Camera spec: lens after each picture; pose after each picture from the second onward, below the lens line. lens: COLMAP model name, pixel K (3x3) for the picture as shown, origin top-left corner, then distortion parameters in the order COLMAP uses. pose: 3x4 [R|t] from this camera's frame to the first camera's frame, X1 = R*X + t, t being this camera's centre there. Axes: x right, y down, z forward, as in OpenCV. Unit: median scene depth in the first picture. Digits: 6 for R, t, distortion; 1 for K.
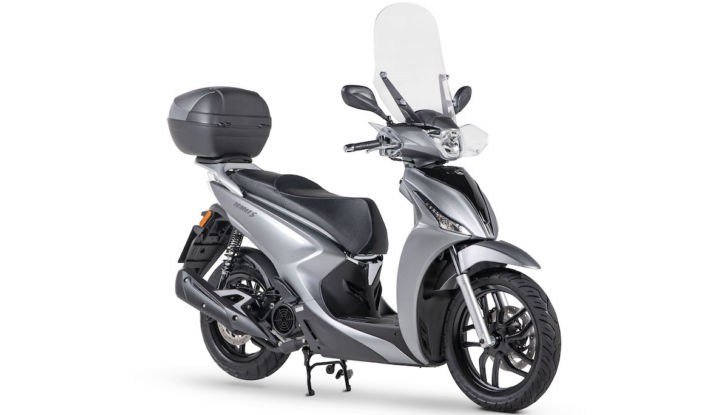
lens RADIAL K [[1490.2, 0, 364.0], [0, 1490.2, 207.5], [0, 0, 1]] dist [0.005764, 0.003727]
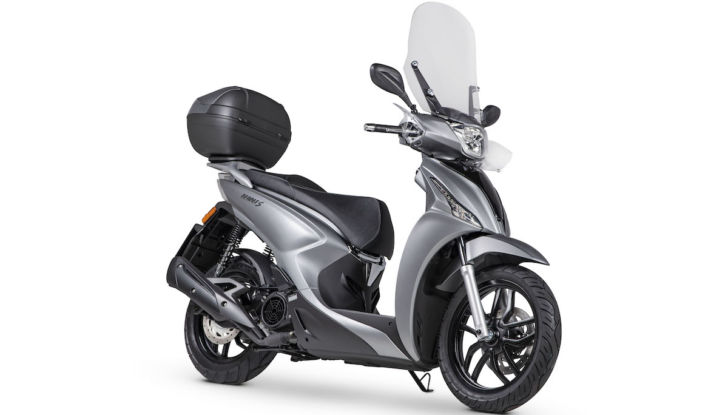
lens RADIAL K [[1490.2, 0, 364.0], [0, 1490.2, 207.5], [0, 0, 1]] dist [0.005764, 0.003727]
pose [[0.989215, 0.144943, -0.021086, 0.013914], [-0.146391, 0.973713, -0.174508, 0.172672], [-0.004762, 0.175713, 0.984430, 0.048216]]
